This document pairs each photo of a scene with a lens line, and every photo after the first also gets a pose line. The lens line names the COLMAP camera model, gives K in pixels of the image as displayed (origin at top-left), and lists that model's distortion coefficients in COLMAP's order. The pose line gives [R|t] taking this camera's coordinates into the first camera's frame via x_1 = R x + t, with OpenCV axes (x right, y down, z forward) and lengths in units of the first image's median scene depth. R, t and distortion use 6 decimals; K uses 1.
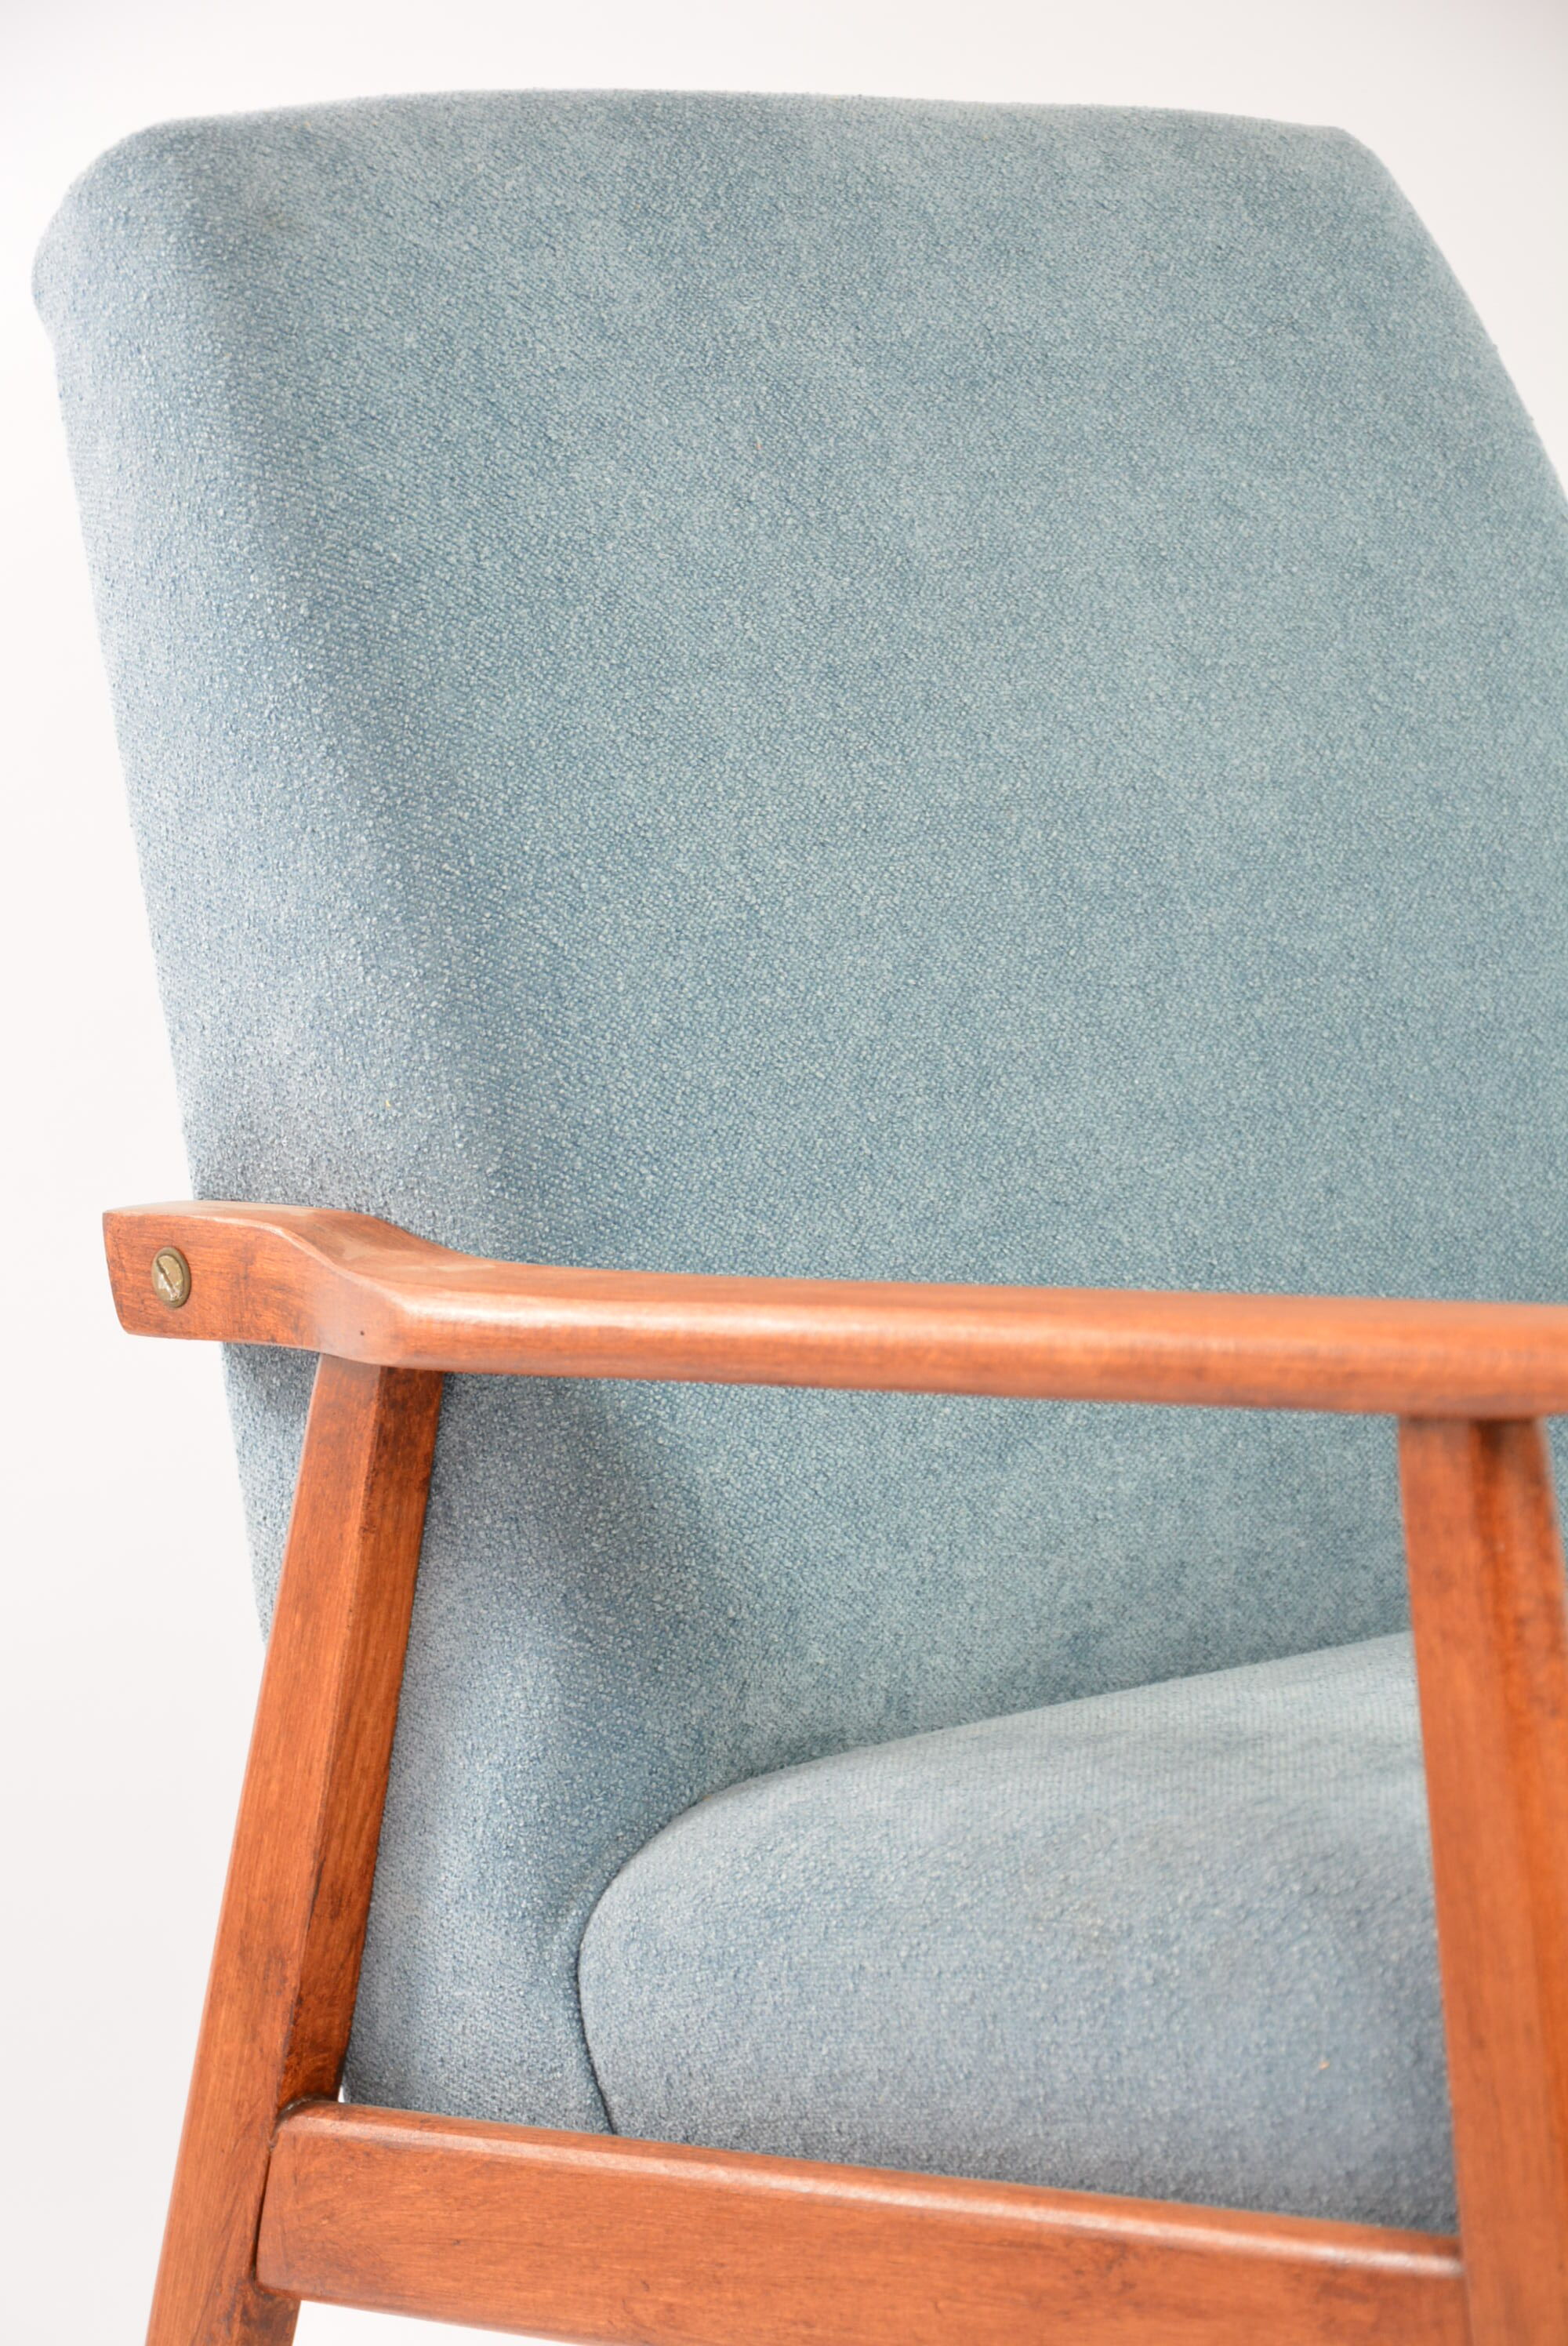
lens RADIAL K [[6601.1, 0, 773.0], [0, 6601.1, 1177.5], [0, 0, 1]] dist [0.038712, 0.000000]
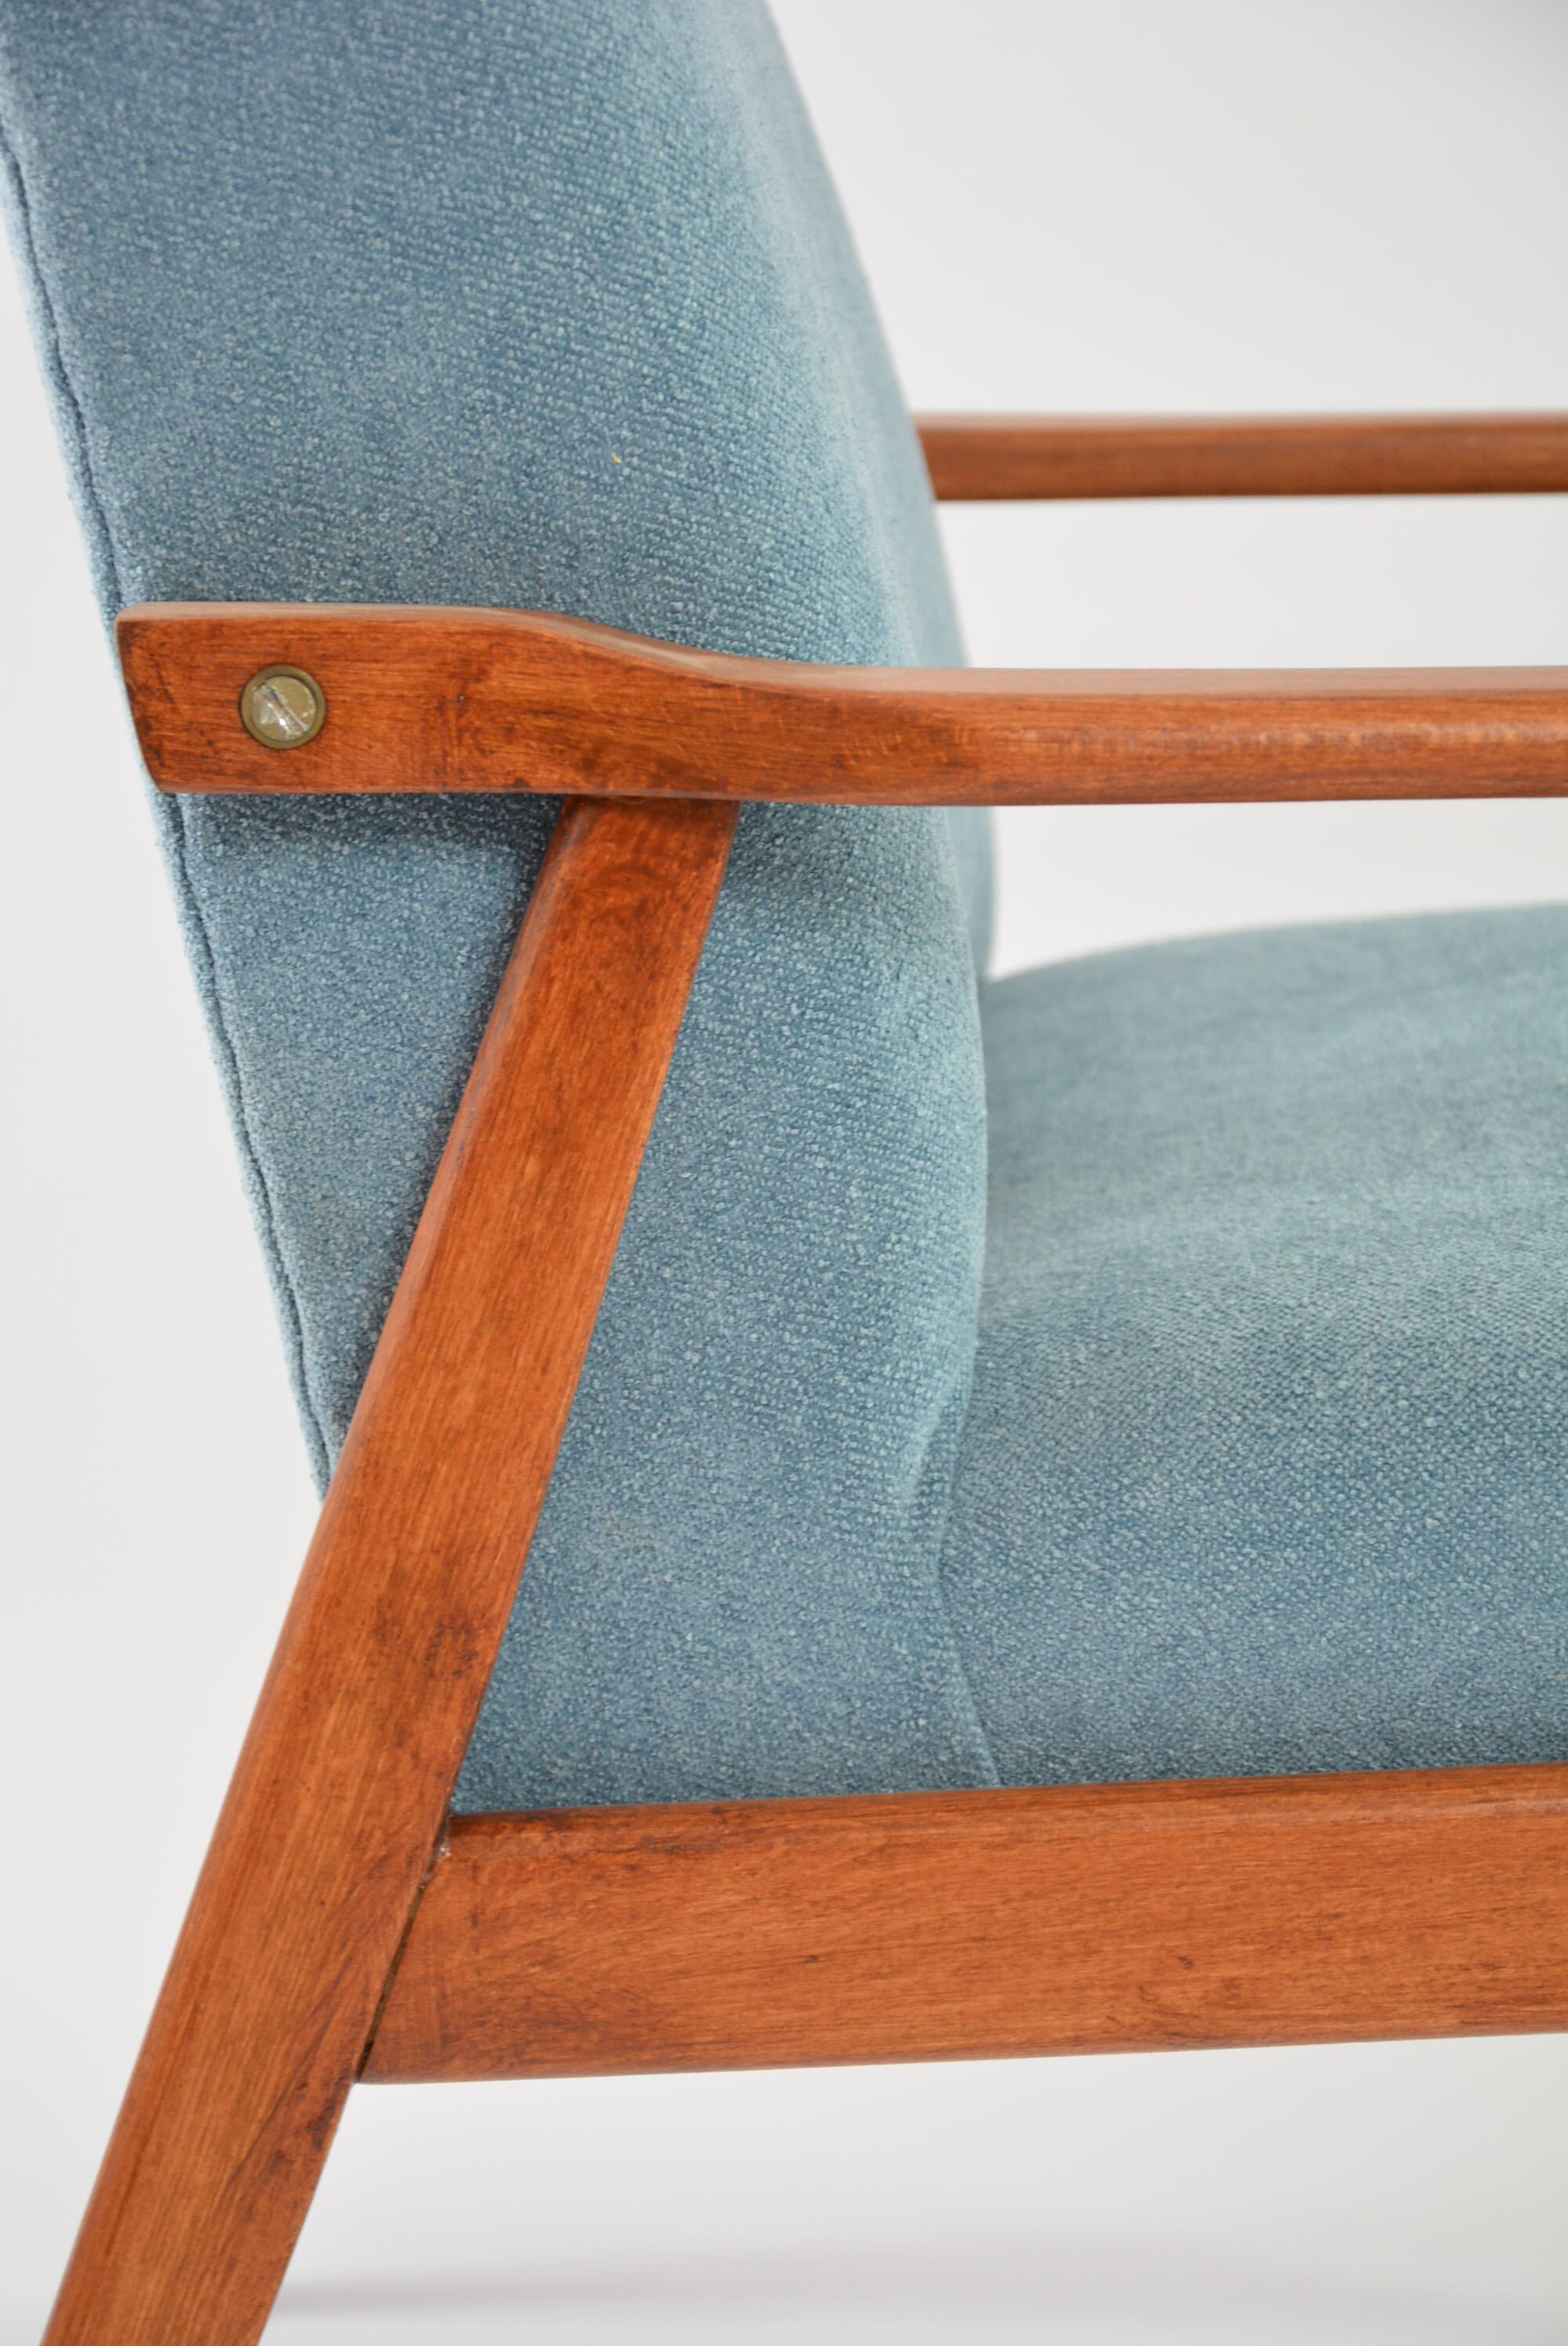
lens RADIAL K [[6843.9, 0, 789.7], [0, 6843.9, 1179.2], [0, 0, 1]] dist [-0.011640, 0.000000]
pose [[0.691895, -0.077280, 0.717851, -0.598220], [0.023644, 0.996147, 0.084451, 0.004866], [-0.721611, -0.041458, 0.691056, 0.452664]]
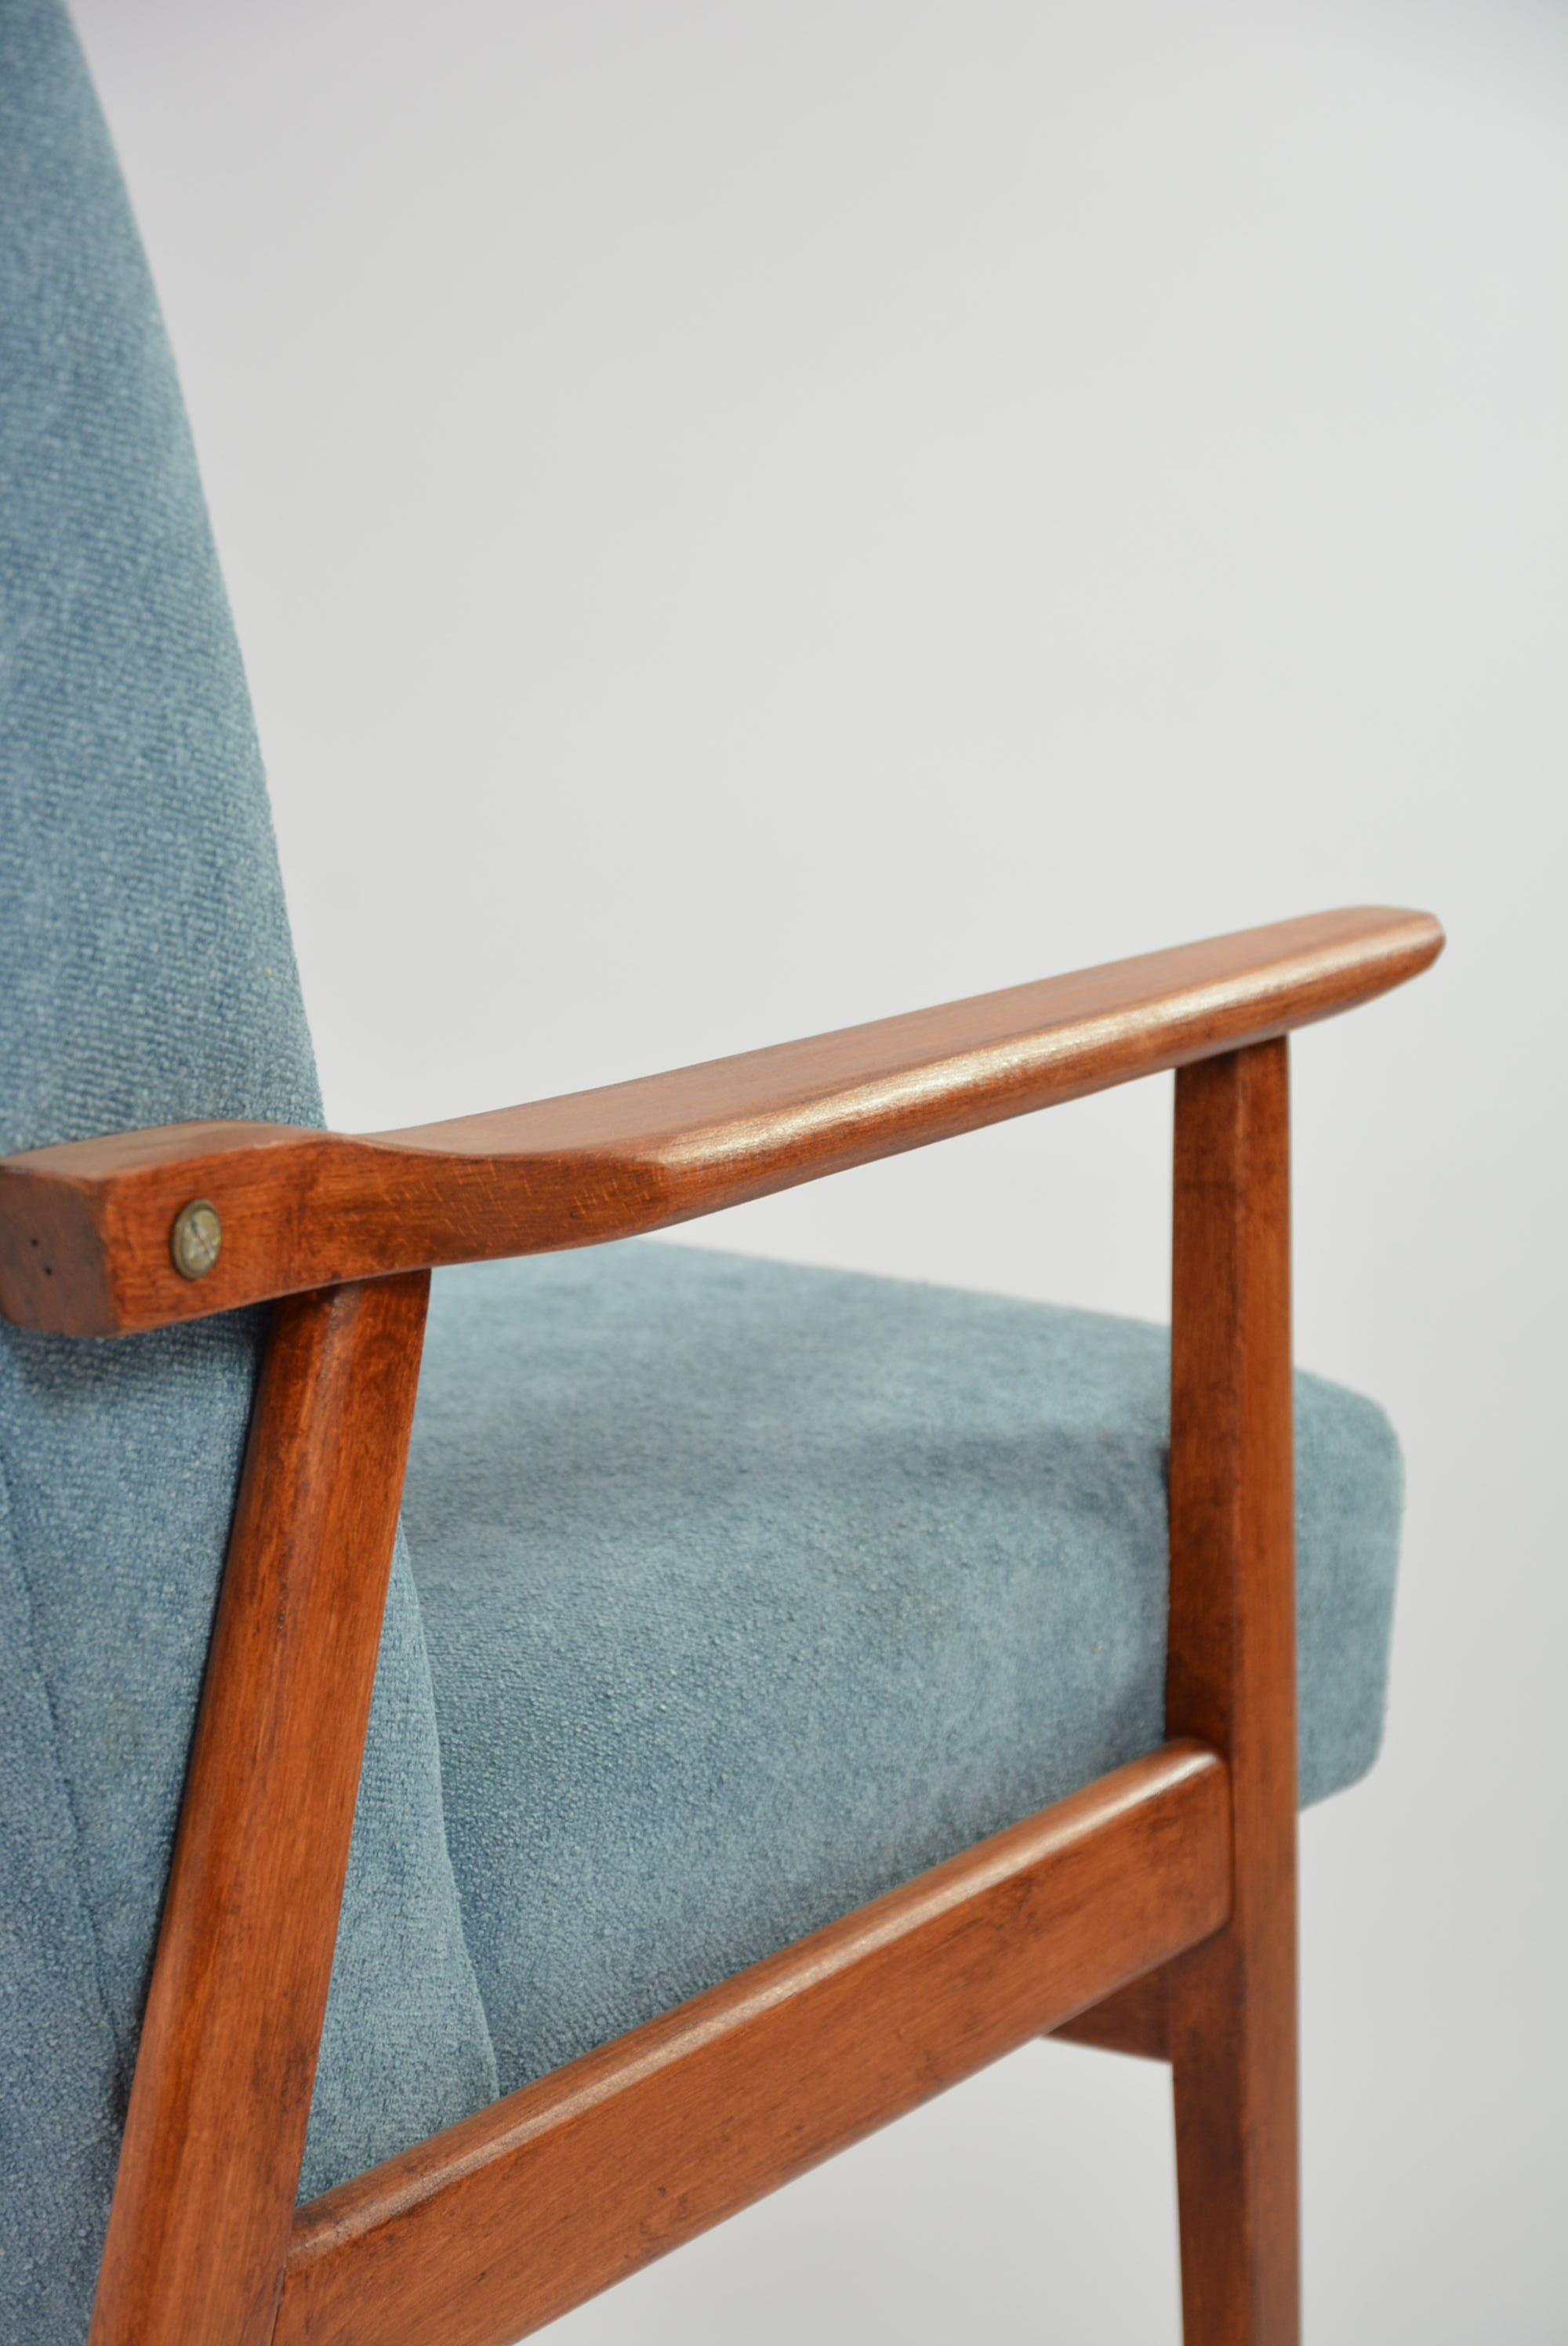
lens RADIAL K [[7164.2, 0, 783.6], [0, 7164.2, 1167.9], [0, 0, 1]] dist [0.044736, 0.000000]
pose [[-0.271975, -0.111999, 0.955765, -0.910905], [0.082458, 0.986839, 0.139105, -0.103713], [-0.958765, 0.116643, -0.259160, 1.165462]]
